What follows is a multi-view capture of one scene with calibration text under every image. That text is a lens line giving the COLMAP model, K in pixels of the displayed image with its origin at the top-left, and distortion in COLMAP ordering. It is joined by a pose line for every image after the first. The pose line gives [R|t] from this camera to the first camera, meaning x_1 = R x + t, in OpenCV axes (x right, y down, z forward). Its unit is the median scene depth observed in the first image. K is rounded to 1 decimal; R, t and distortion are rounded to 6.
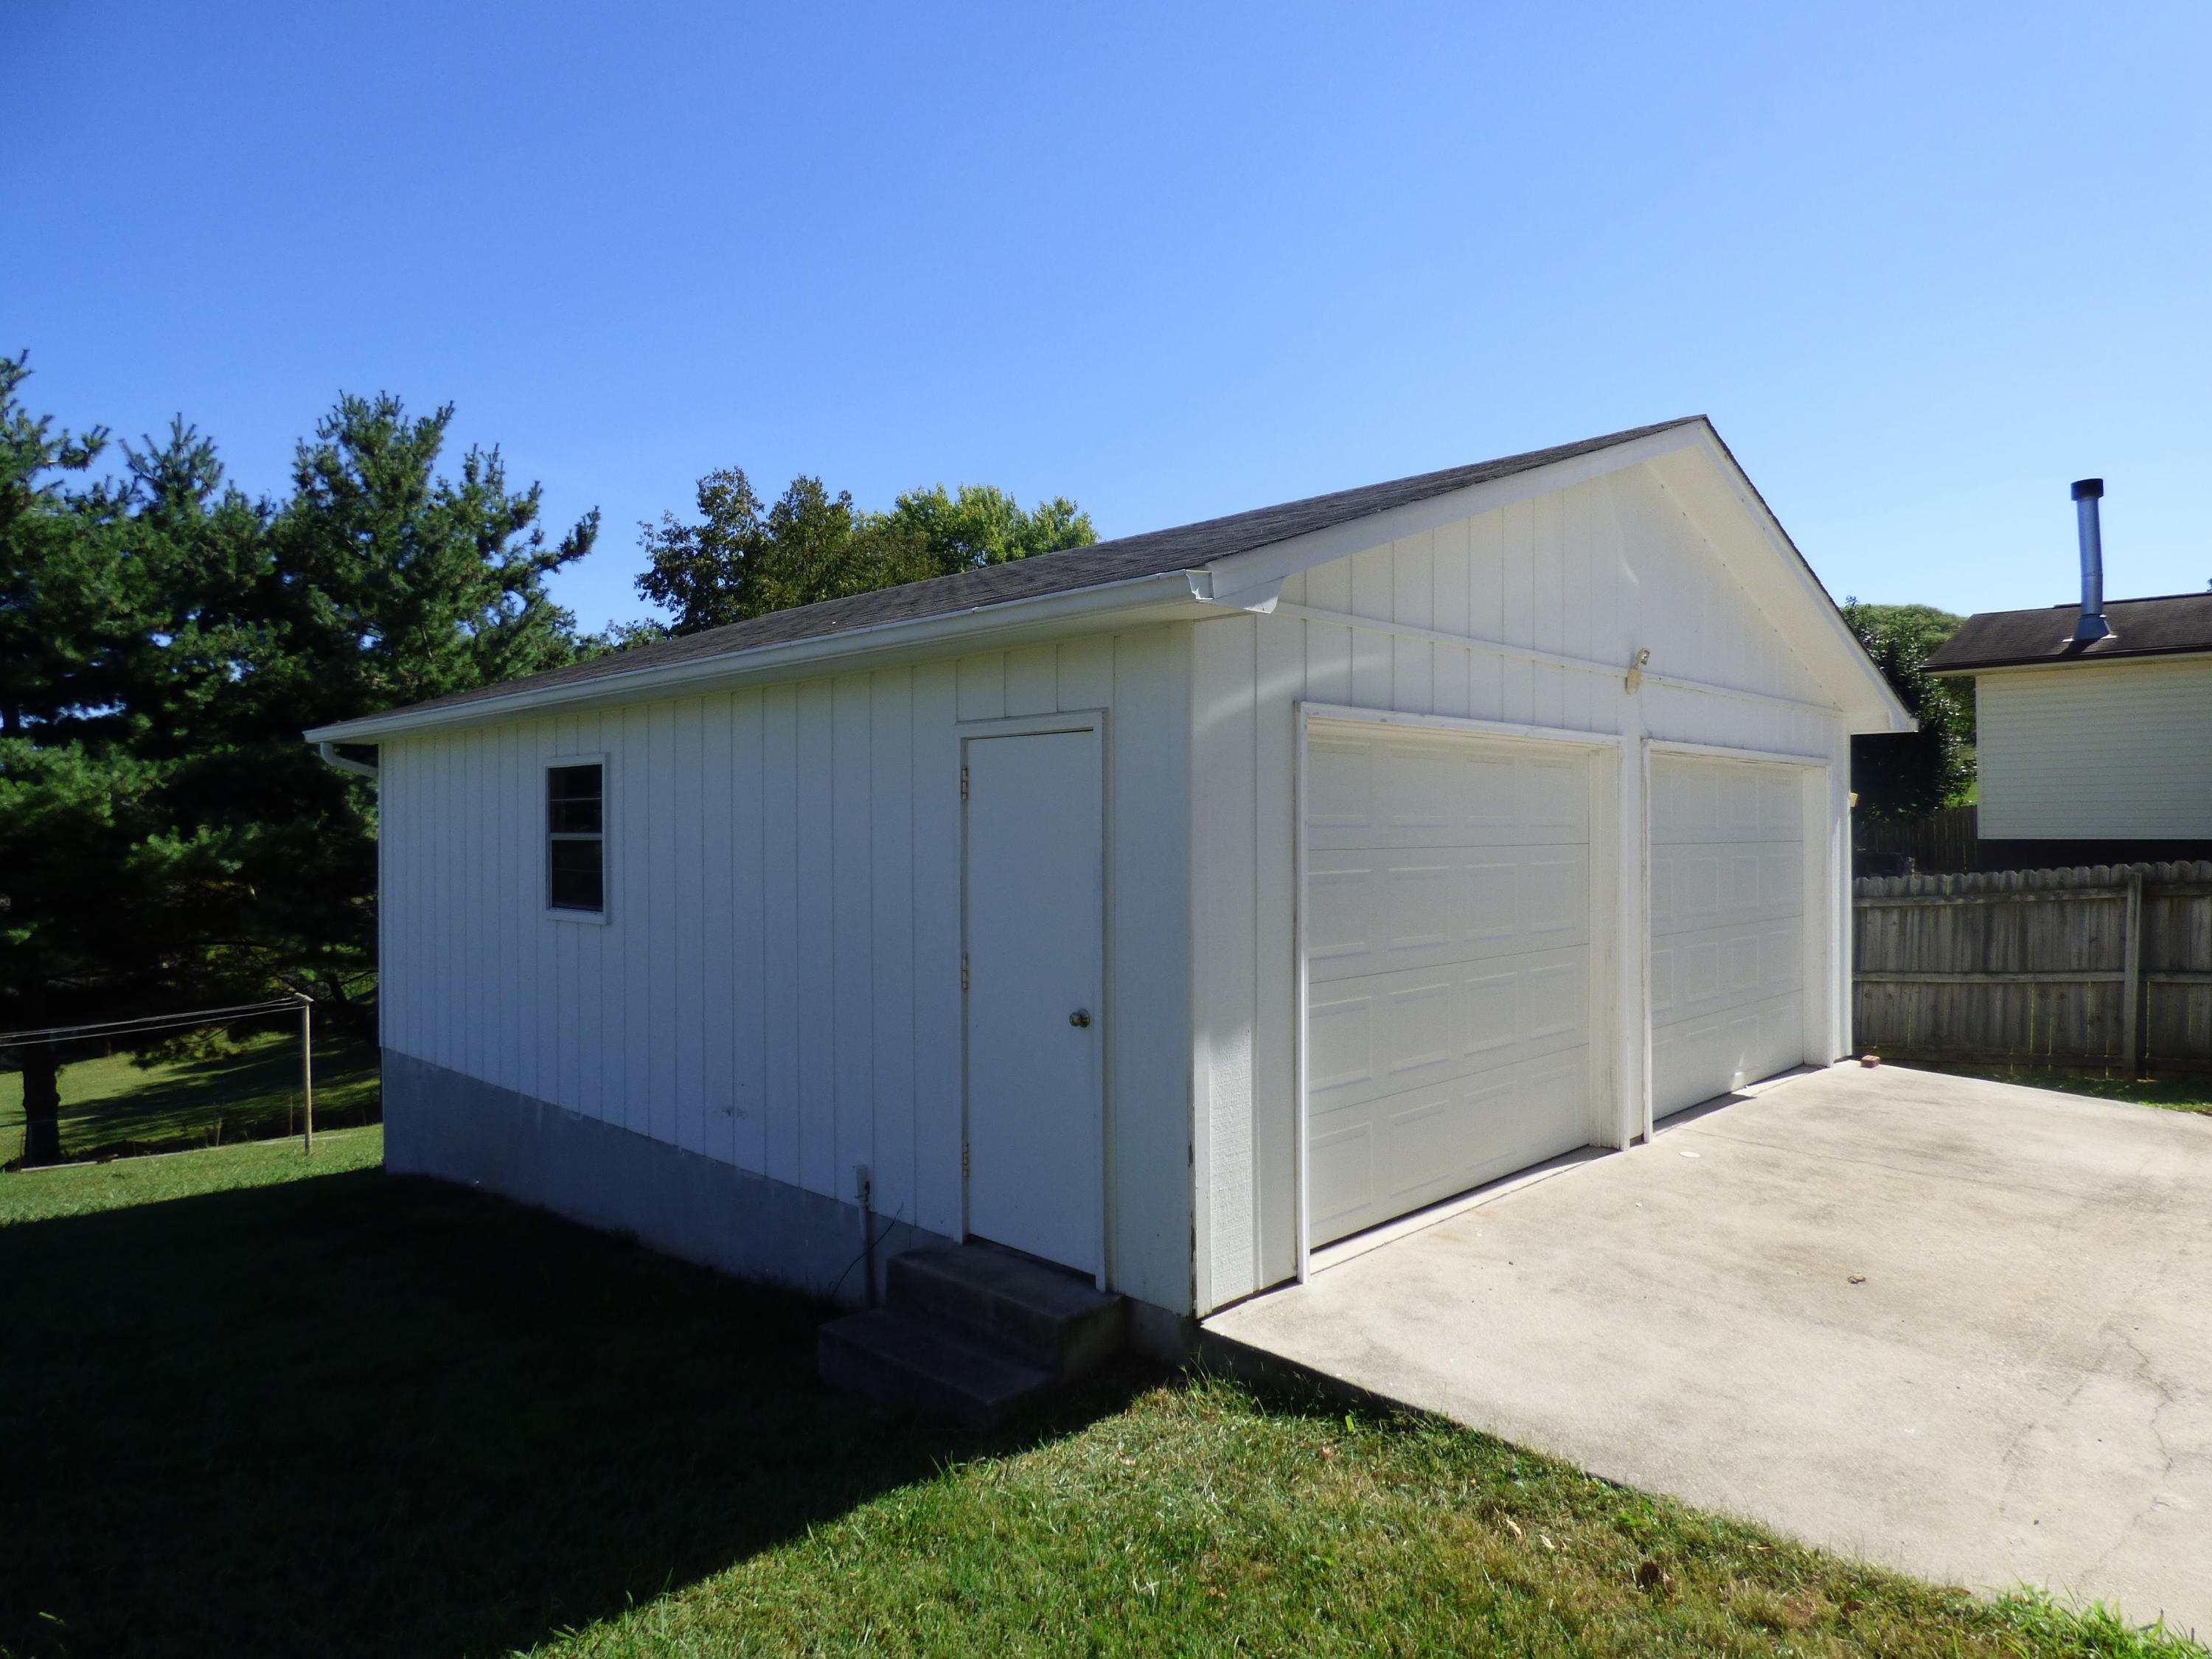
lens RADIAL K [[1355.7, 0, 1106.0], [0, 1355.7, 829.5], [0, 0, 1]] dist [-0.010875, -0.004096]
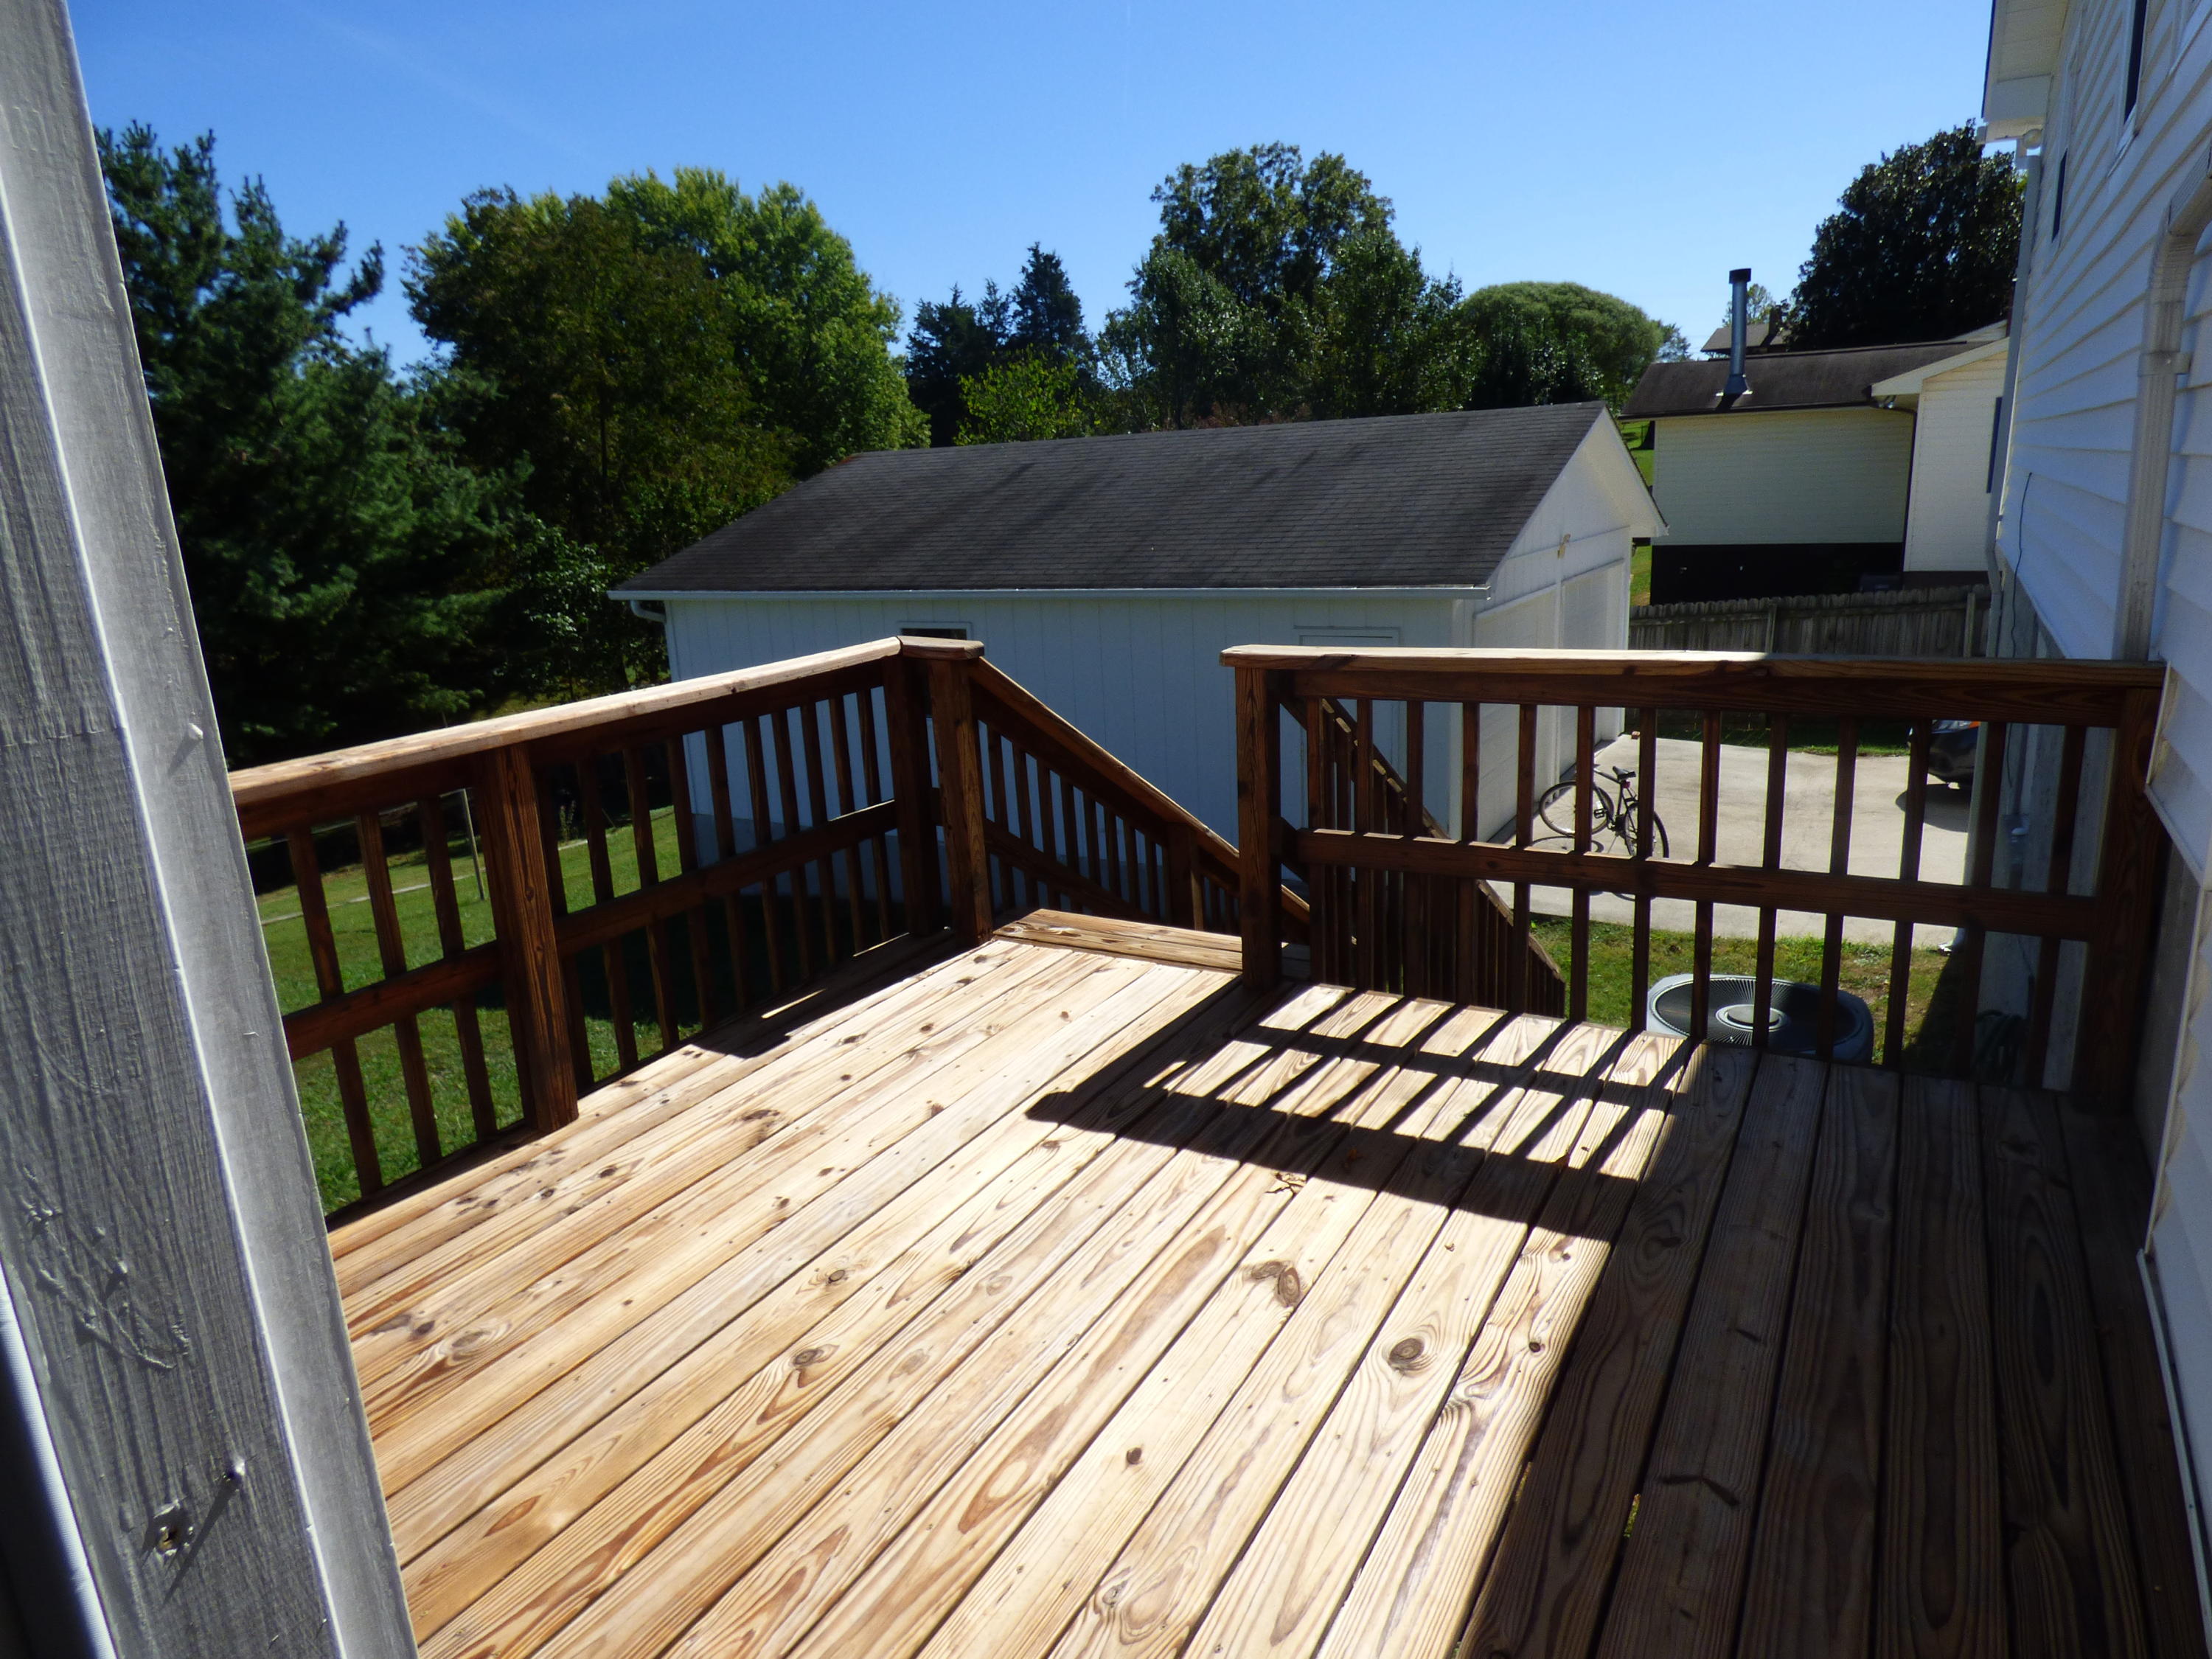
lens RADIAL K [[1355.7, 0, 1106.0], [0, 1355.7, 829.5], [0, 0, 1]] dist [-0.010875, -0.004096]
pose [[0.969149, -0.103635, 0.223628, -0.131448], [0.045892, 0.967314, 0.249393, -0.047556], [-0.242165, -0.231437, 0.942228, -0.130610]]
